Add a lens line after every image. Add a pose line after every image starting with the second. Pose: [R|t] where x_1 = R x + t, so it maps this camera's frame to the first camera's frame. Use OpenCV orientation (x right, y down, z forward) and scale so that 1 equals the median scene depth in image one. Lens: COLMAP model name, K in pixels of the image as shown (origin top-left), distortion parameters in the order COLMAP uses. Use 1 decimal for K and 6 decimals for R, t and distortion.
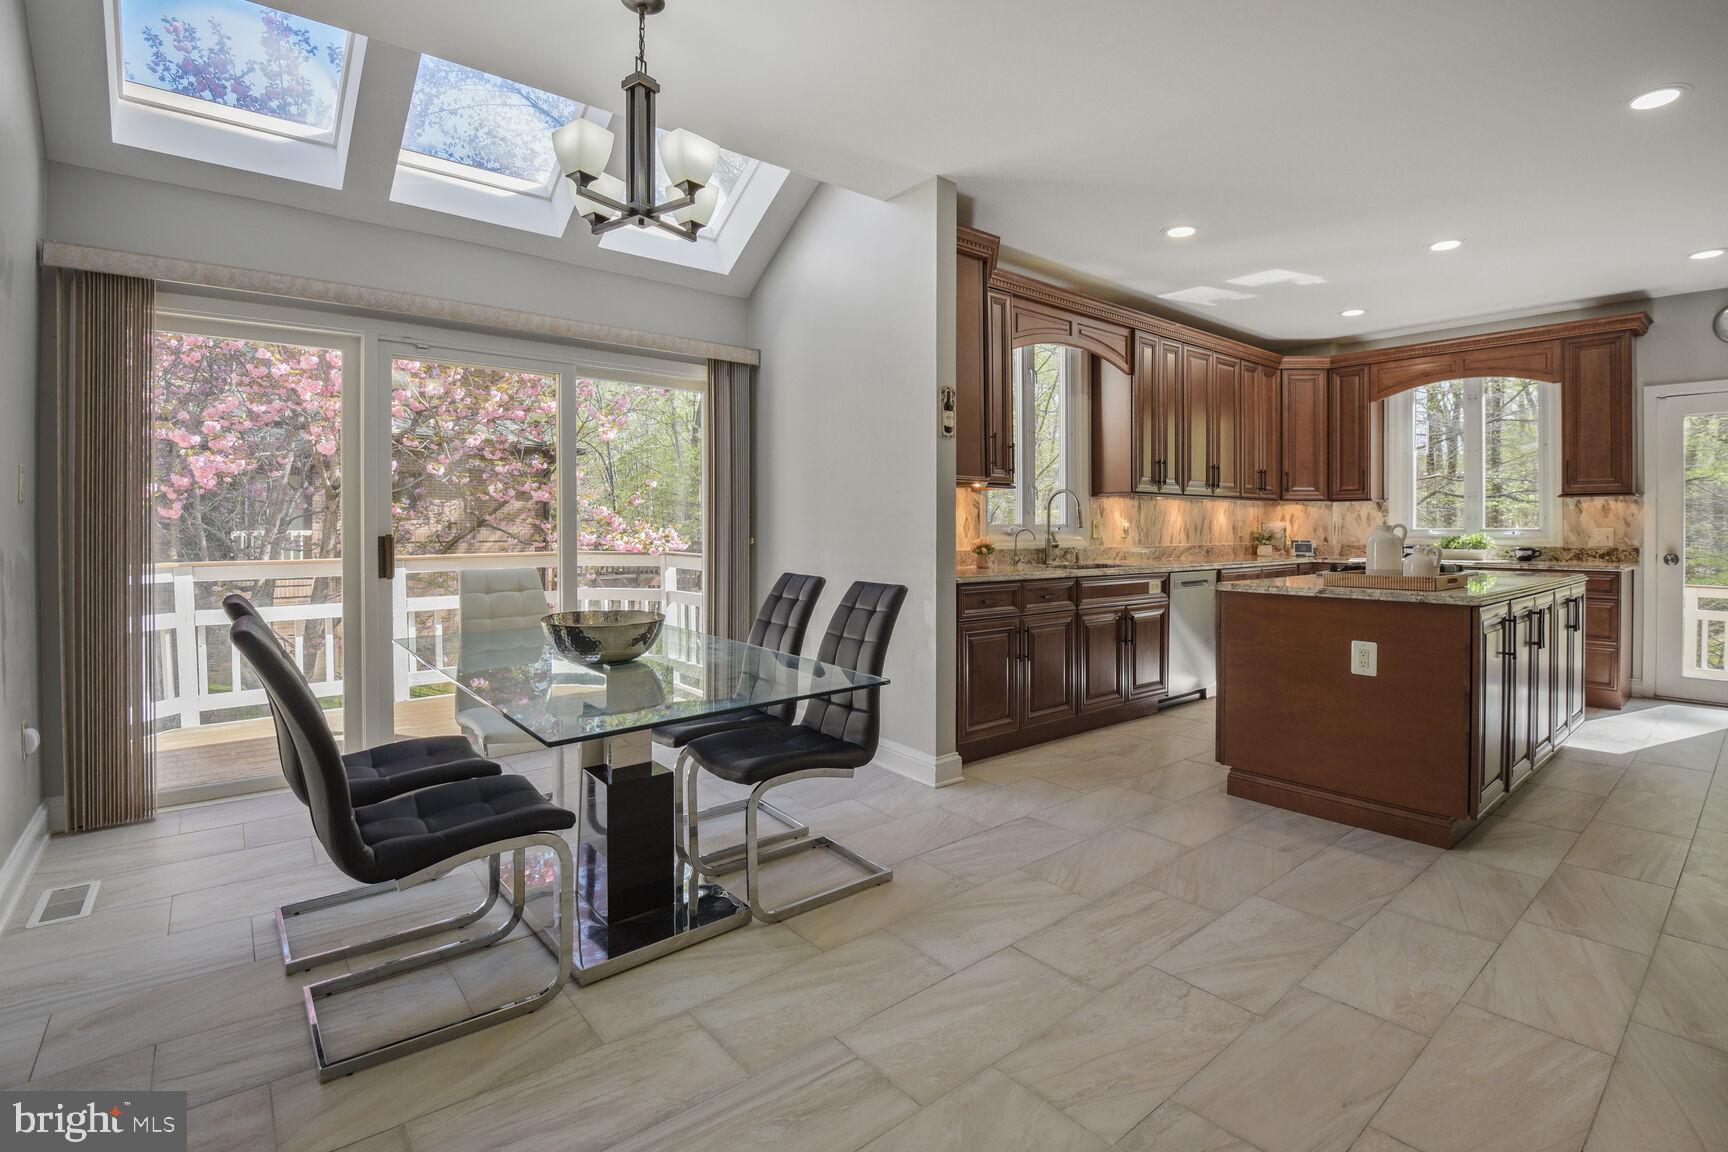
lens RADIAL K [[784.9, 0, 882.0], [0, 784.9, 531.2], [0, 0, 1]] dist [-0.022990, -0.000181]
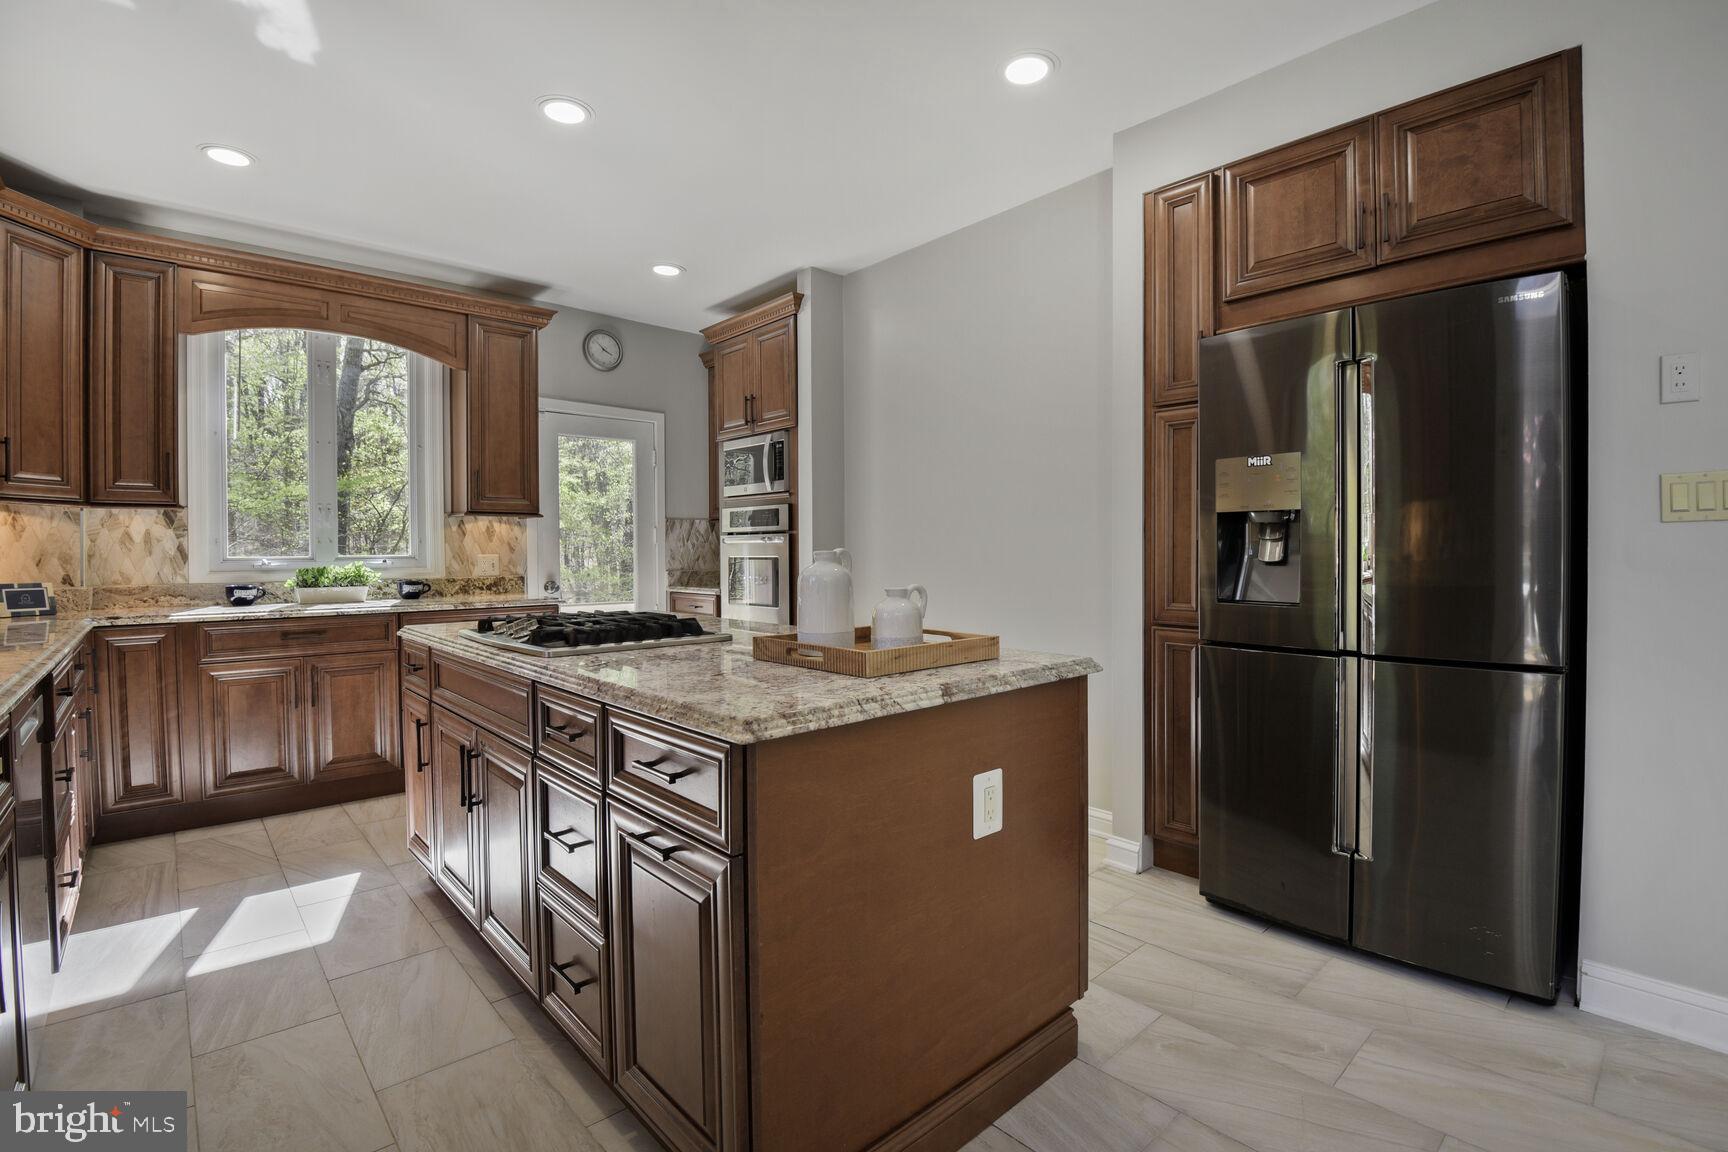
lens RADIAL K [[784.9, 0, 866.5], [0, 784.9, 566.7], [0, 0, 1]] dist [-0.022990, -0.000181]
pose [[-0.053926, -0.022186, 0.998298, 0.055806], [0.010612, 0.999684, 0.022790, -0.005316], [-0.998489, 0.011823, -0.053674, 0.630478]]
